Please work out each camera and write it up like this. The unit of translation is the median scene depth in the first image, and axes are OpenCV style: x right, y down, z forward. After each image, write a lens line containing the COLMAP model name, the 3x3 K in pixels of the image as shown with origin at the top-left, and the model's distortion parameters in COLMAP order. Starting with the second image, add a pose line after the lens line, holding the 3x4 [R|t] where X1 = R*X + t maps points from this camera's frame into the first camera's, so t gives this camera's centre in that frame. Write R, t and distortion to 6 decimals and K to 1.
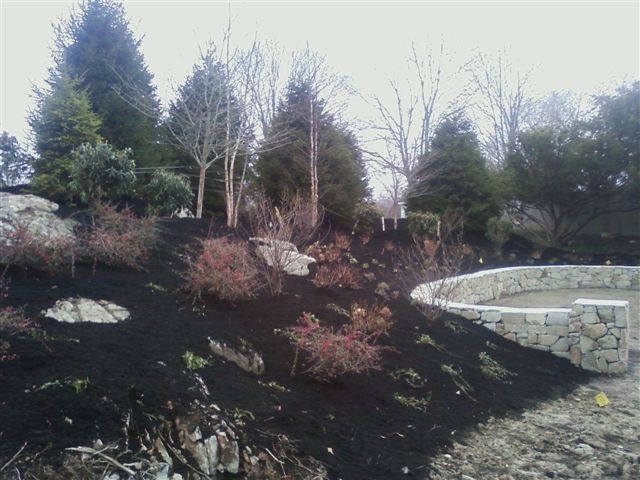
lens RADIAL K [[655.6, 0, 294.8], [0, 655.6, 298.1], [0, 0, 1]] dist [-0.034804, -0.004381]
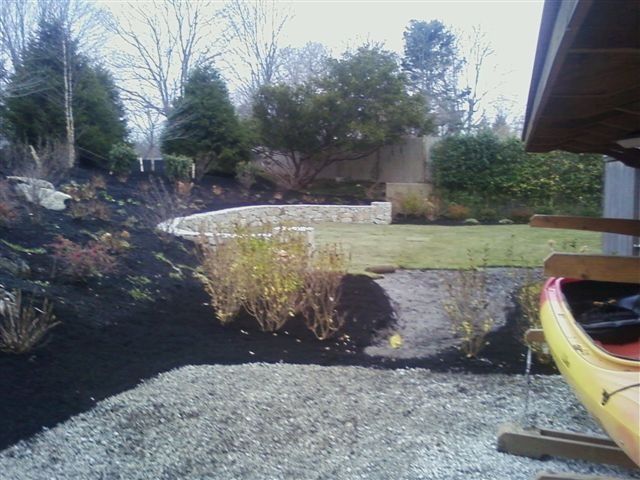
lens RADIAL K [[667.9, 0, 318.7], [0, 667.9, 291.2], [0, 0, 1]] dist [0.000990, -0.084705]
pose [[0.930374, -0.041374, 0.364269, 0.001386], [0.013991, 0.996895, 0.077495, 0.011160], [-0.366344, -0.067003, 0.928064, -0.126086]]
